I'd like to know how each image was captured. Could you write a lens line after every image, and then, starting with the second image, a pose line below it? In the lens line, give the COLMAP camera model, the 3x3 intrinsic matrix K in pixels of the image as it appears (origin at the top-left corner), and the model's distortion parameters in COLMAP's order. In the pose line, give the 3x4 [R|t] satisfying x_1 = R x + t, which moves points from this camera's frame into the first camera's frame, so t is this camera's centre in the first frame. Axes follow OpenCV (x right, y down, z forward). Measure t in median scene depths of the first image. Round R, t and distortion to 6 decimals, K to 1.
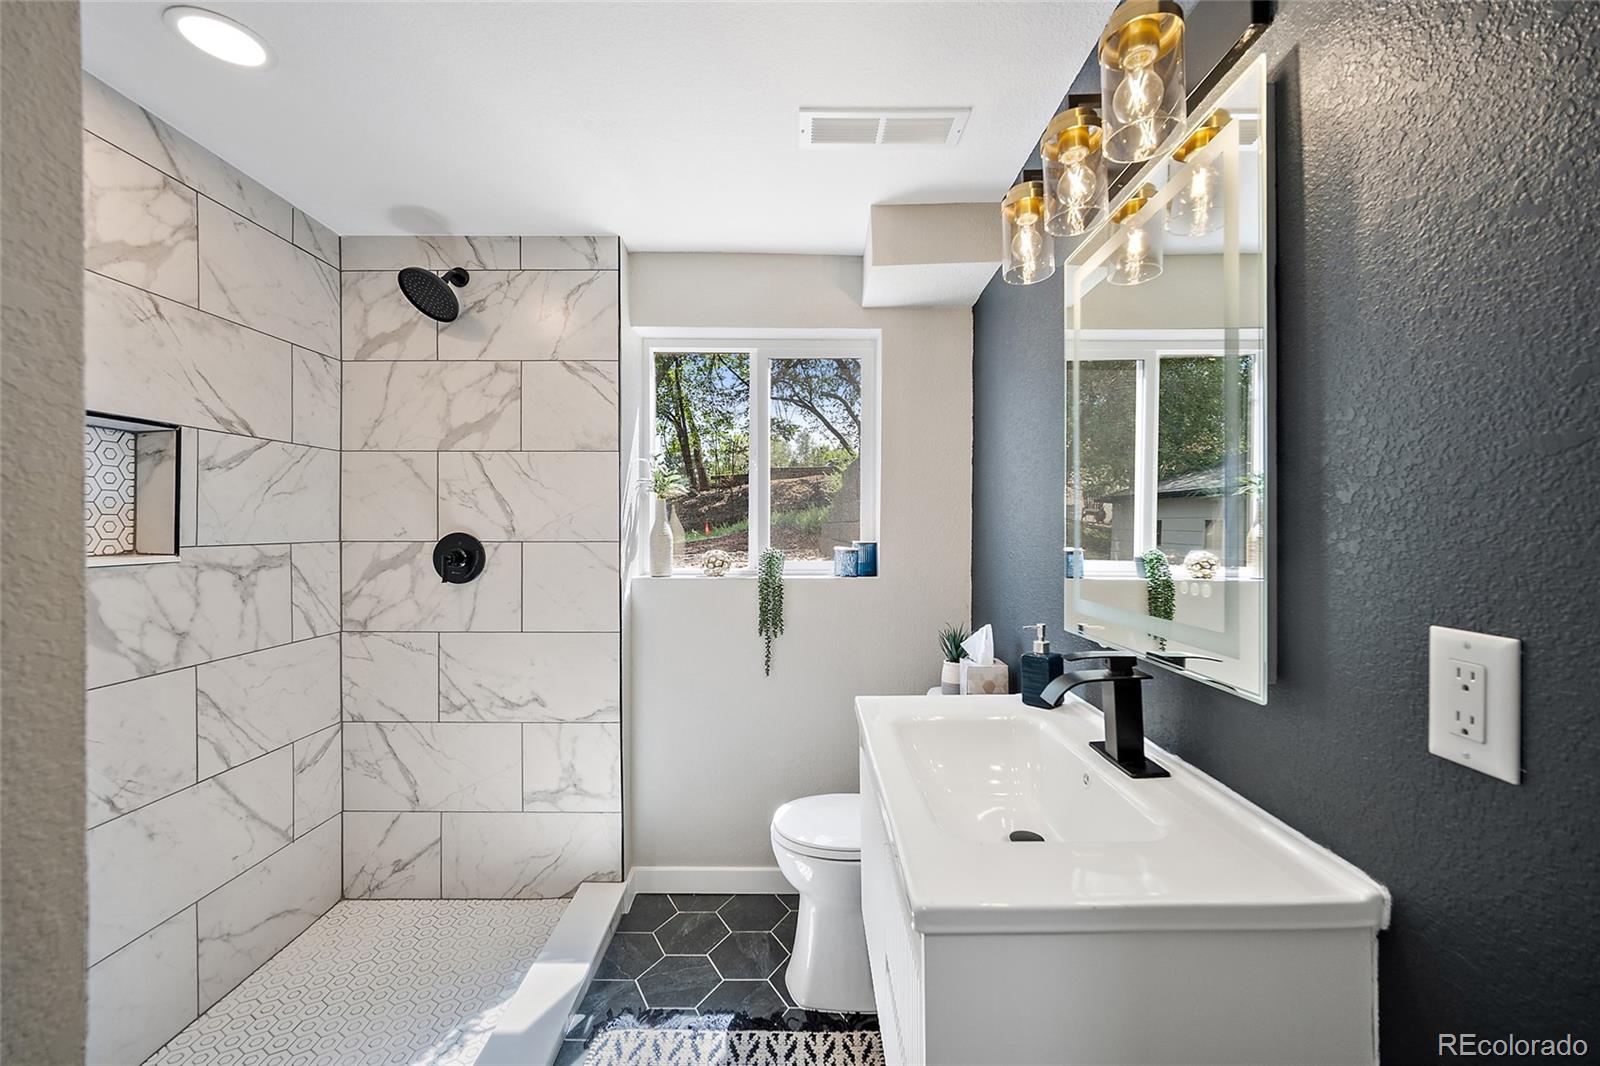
lens RADIAL K [[630.5, 0, 803.3], [0, 630.5, 528.8], [0, 0, 1]] dist [0.000562, 0.000361]
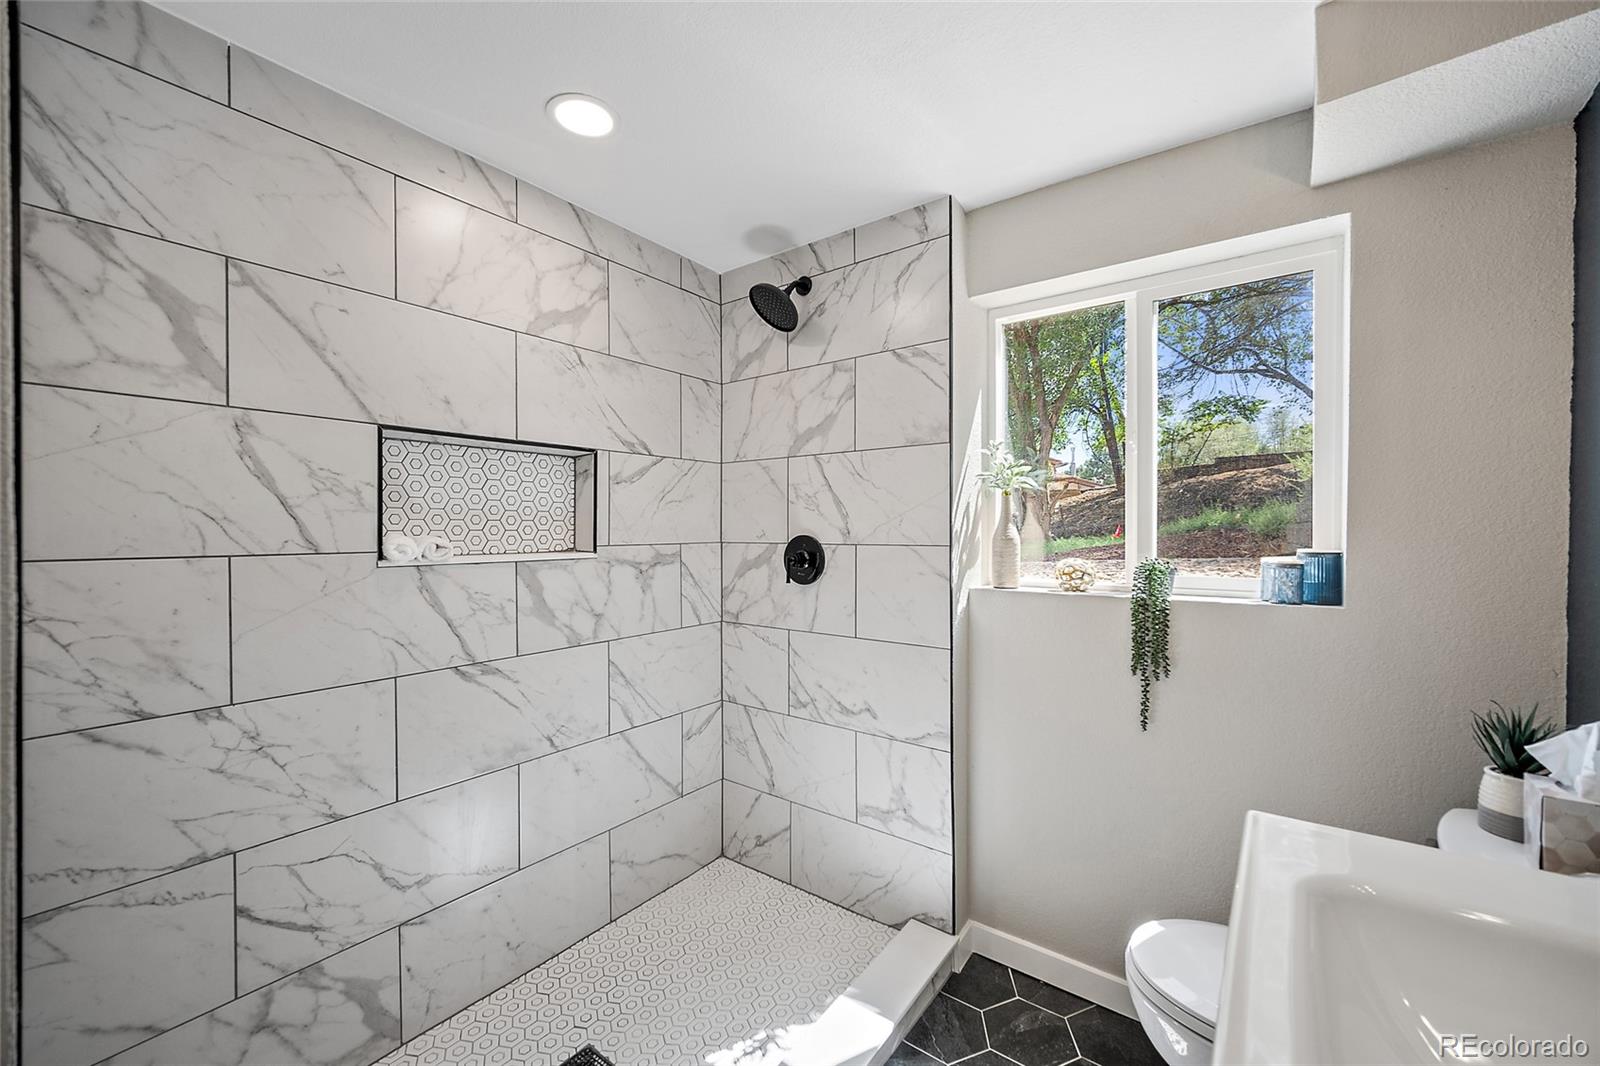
lens RADIAL K [[630.5, 0, 802.3], [0, 630.5, 535.1], [0, 0, 1]] dist [0.000562, 0.000361]
pose [[0.799606, 0.003692, -0.600513, 0.069493], [0.000532, 0.999976, 0.006857, -0.000939], [0.600524, -0.005803, 0.799586, 0.177696]]
